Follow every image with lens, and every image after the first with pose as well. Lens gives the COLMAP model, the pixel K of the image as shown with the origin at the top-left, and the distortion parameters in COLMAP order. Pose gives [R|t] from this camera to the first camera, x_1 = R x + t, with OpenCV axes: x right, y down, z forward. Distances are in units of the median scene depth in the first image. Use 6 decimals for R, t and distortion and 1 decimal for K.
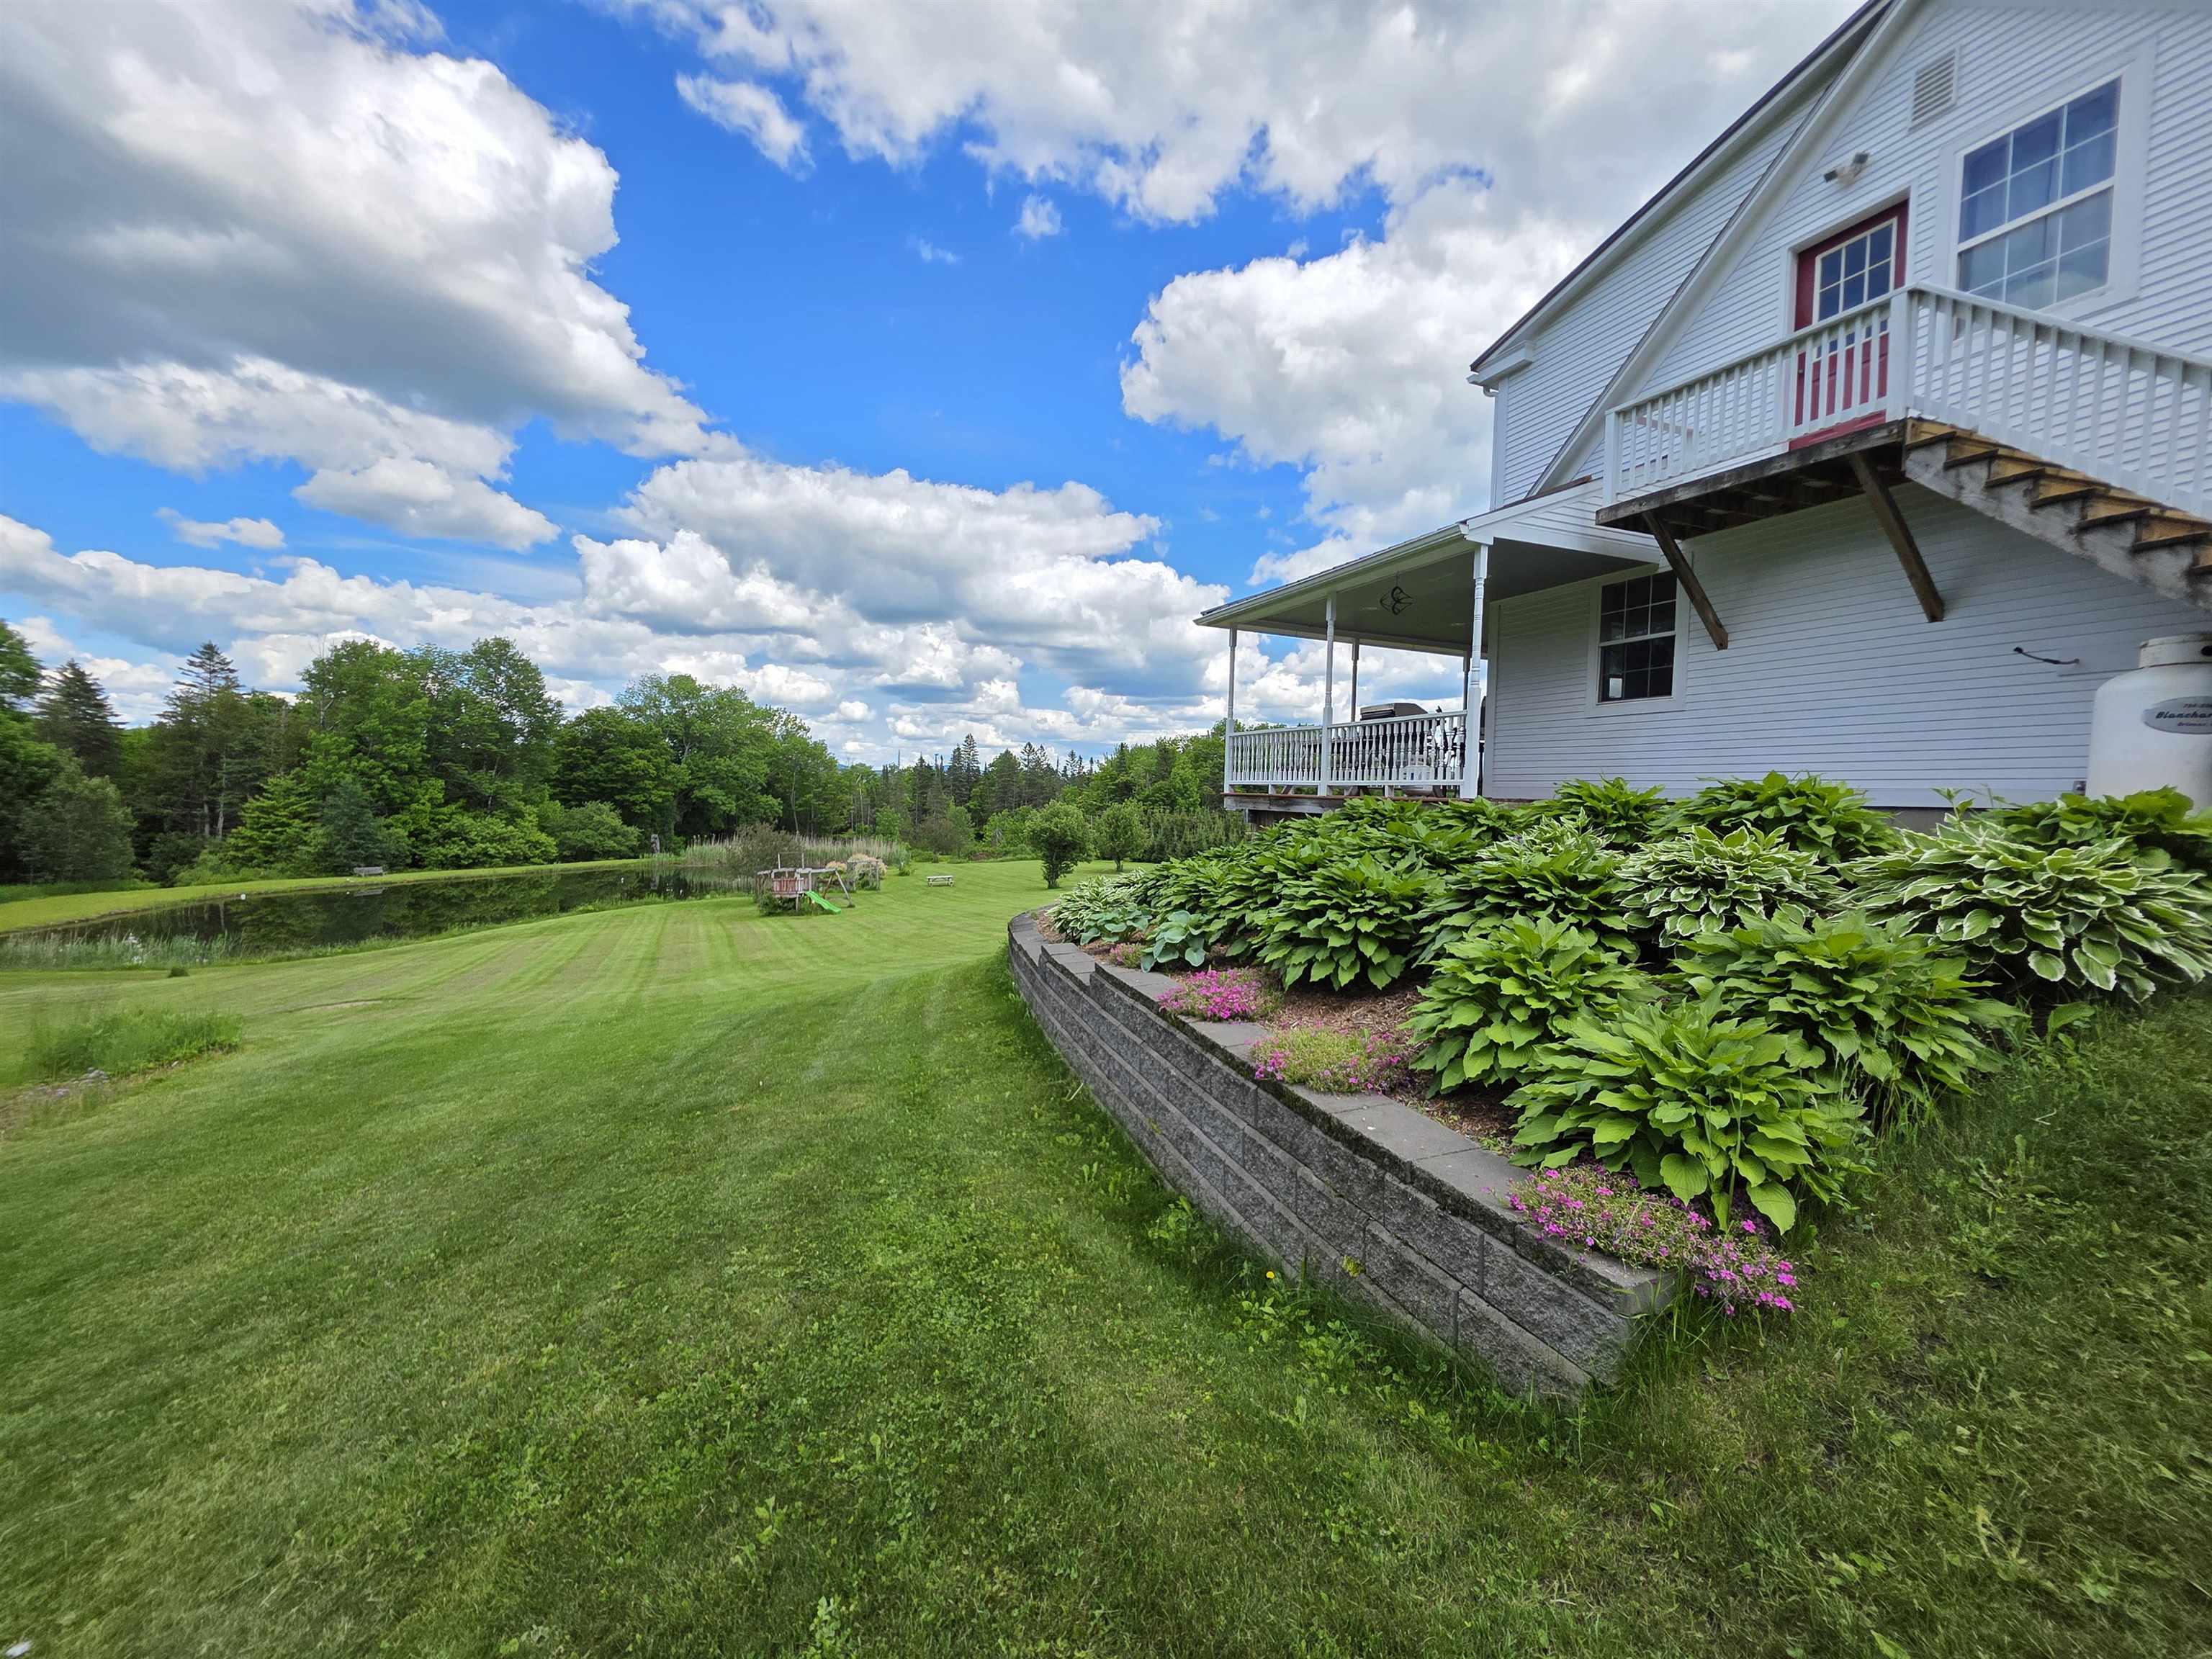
lens RADIAL K [[905.3, 0, 1106.9], [0, 905.3, 830.2], [0, 0, 1]] dist [0.012926, -0.000361]
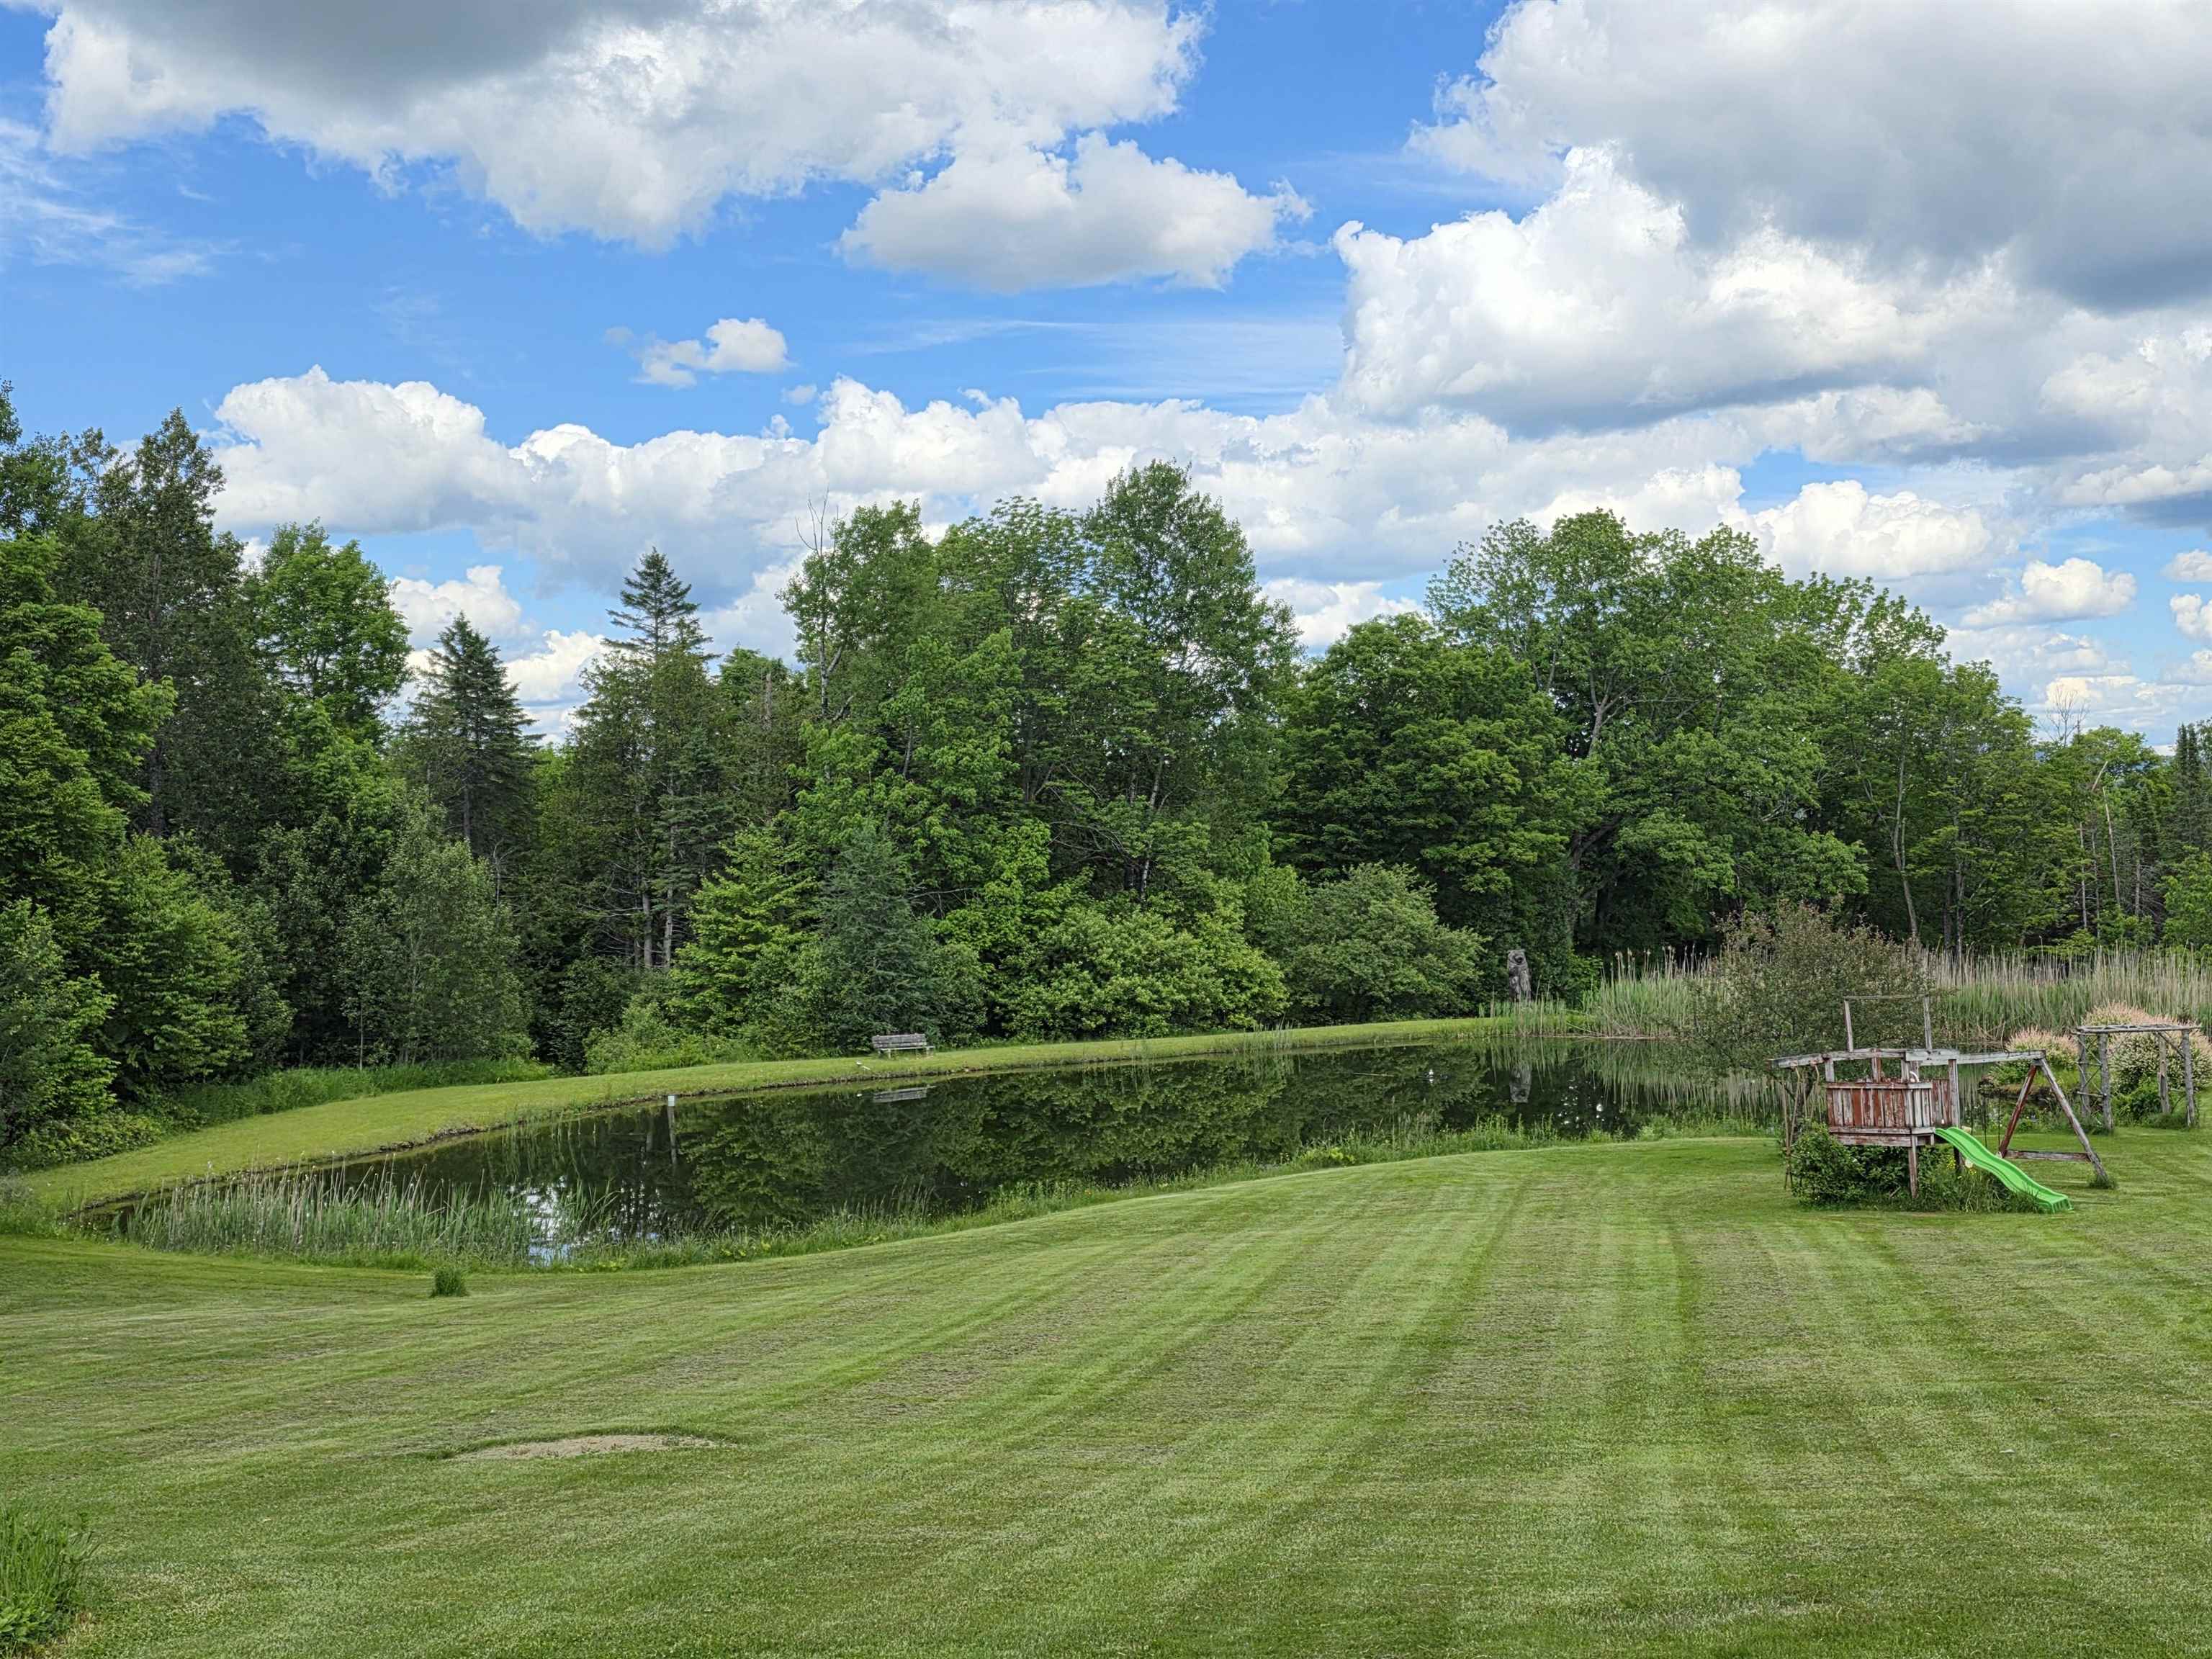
lens RADIAL K [[2517.2, 0, 1103.3], [0, 2517.2, 825.1], [0, 0, 1]] dist [0.226840, -0.667520]
pose [[0.803158, -0.043474, -0.594178, -0.031540], [0.016496, 0.998574, -0.050764, 0.004095], [0.595538, 0.030970, 0.802730, 0.101200]]
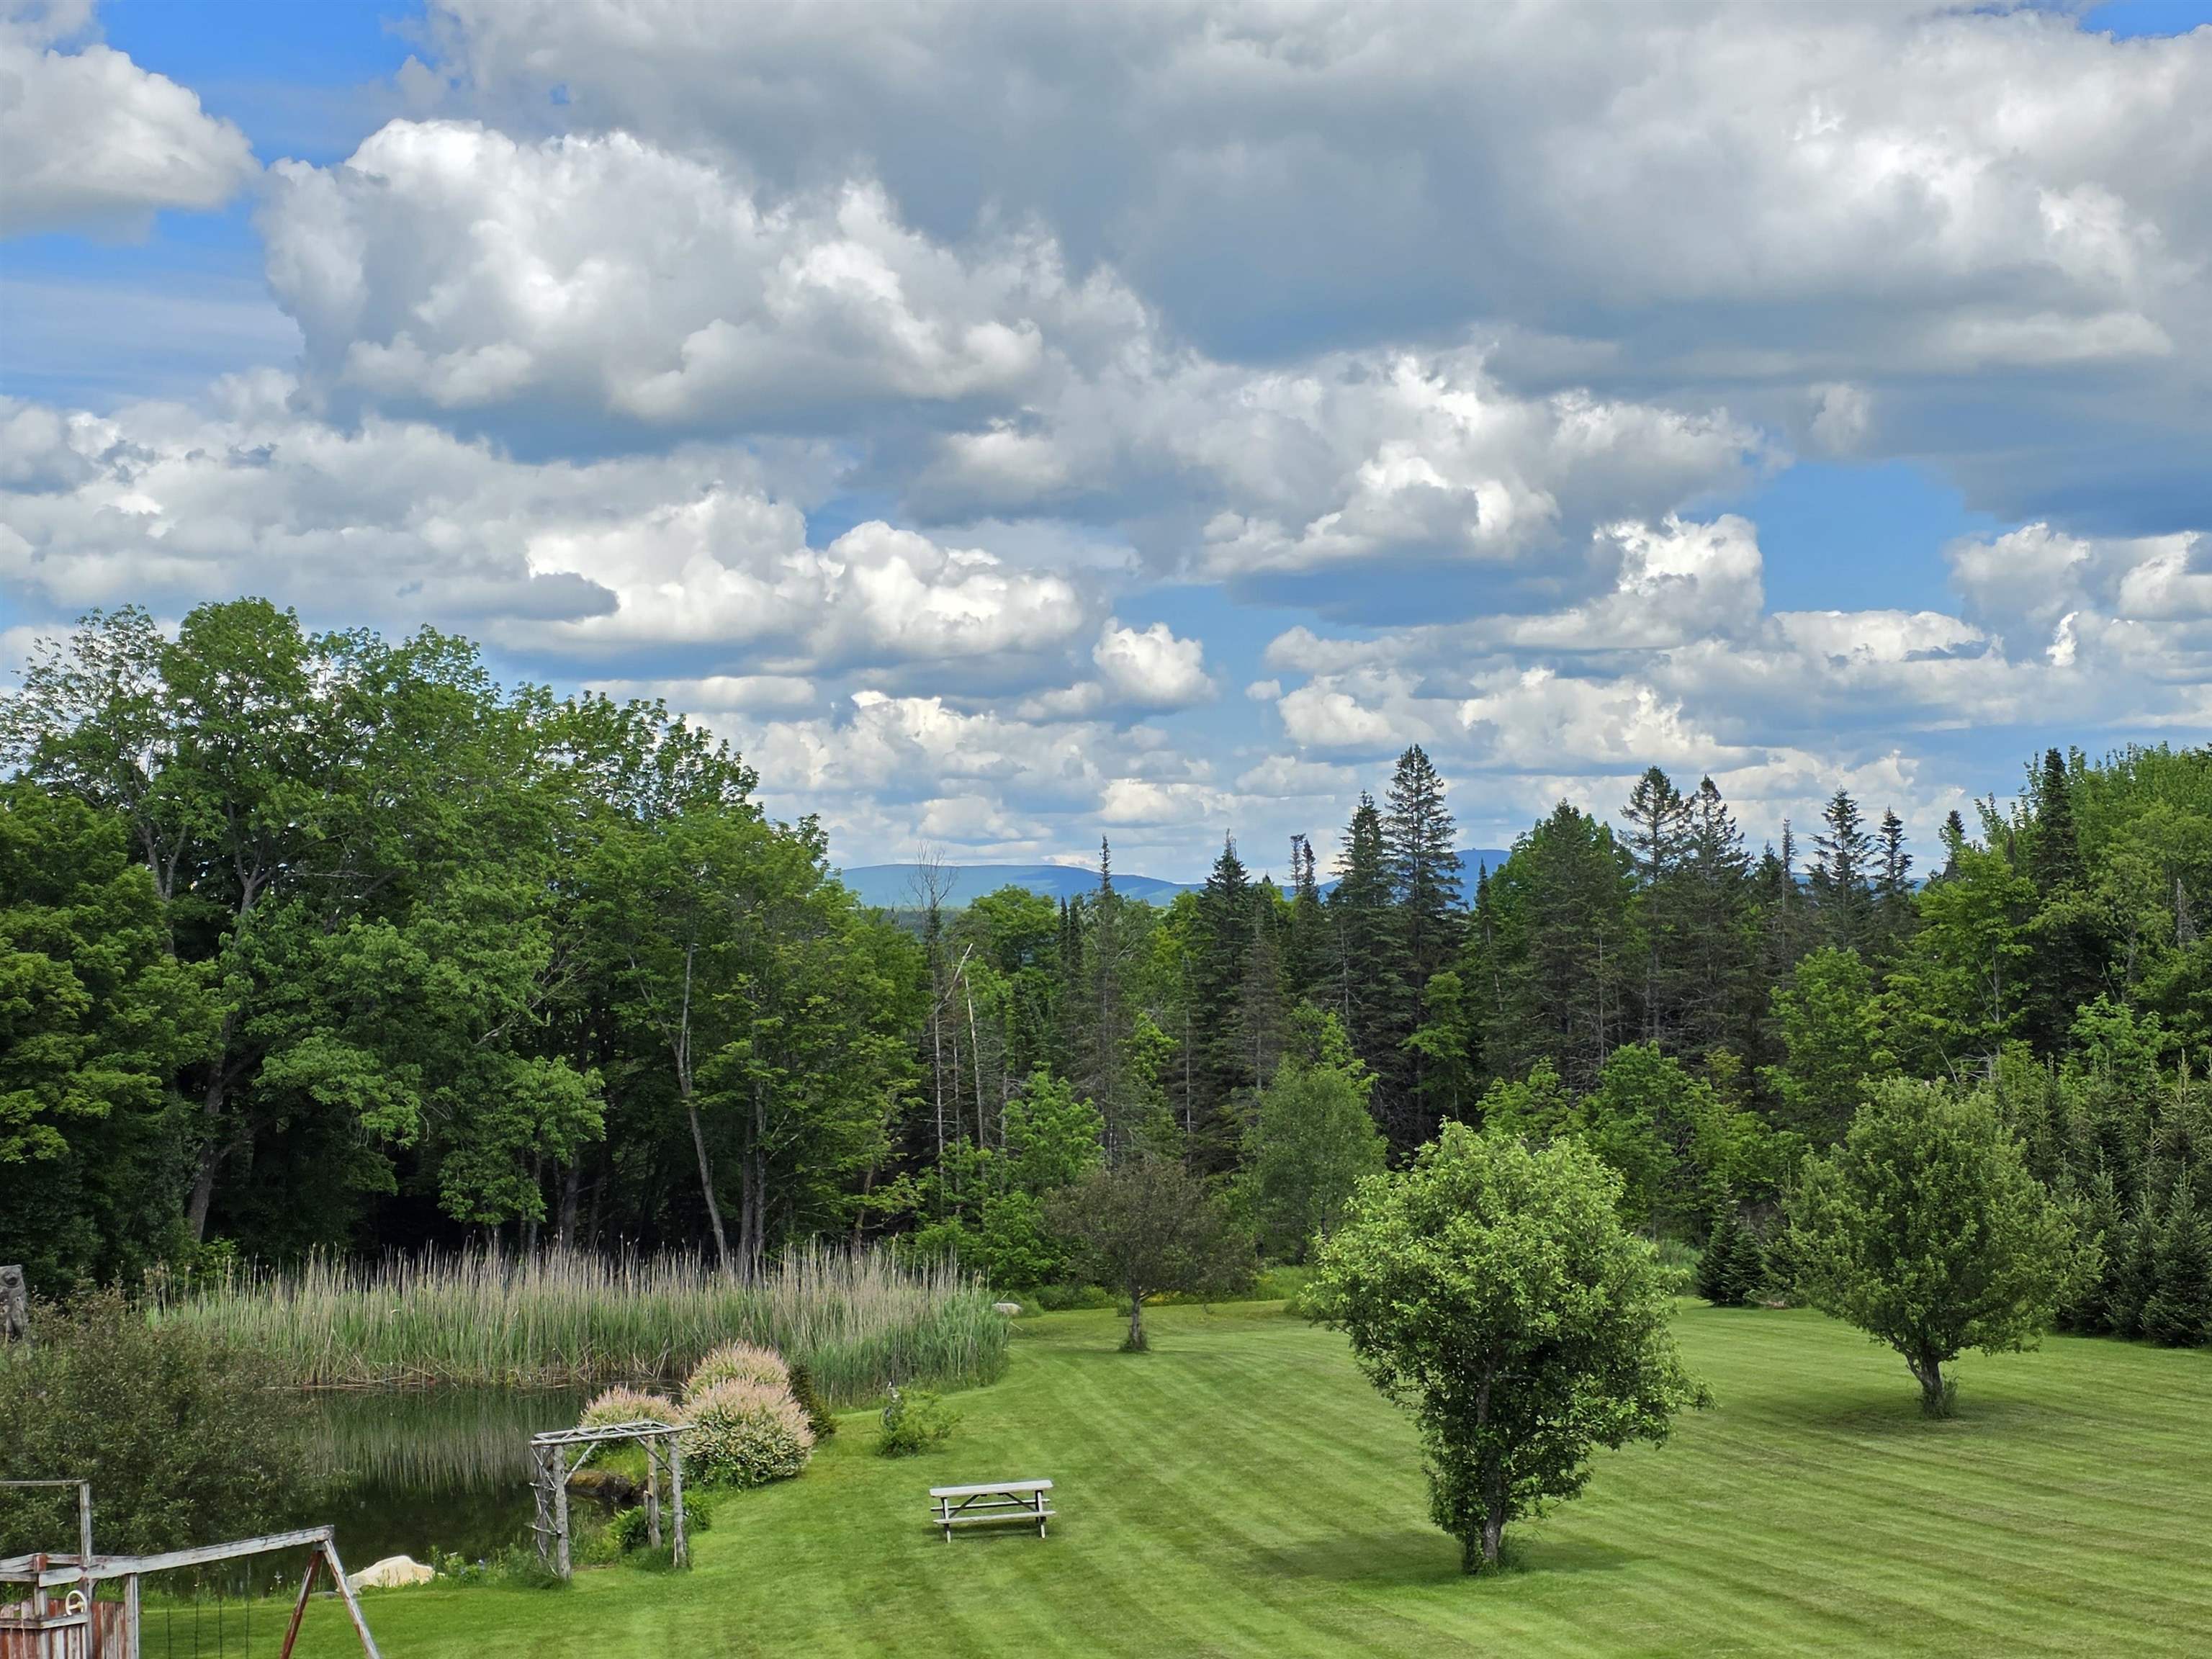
lens RADIAL K [[3417.4, 0, 1097.9], [0, 3417.4, 793.7], [0, 0, 1]] dist [0.226395, -0.711701]
pose [[0.957305, -0.059032, -0.282989, 0.062529], [0.034476, 0.995255, -0.090984, -0.029677], [0.287017, 0.077343, 0.954798, 0.201622]]
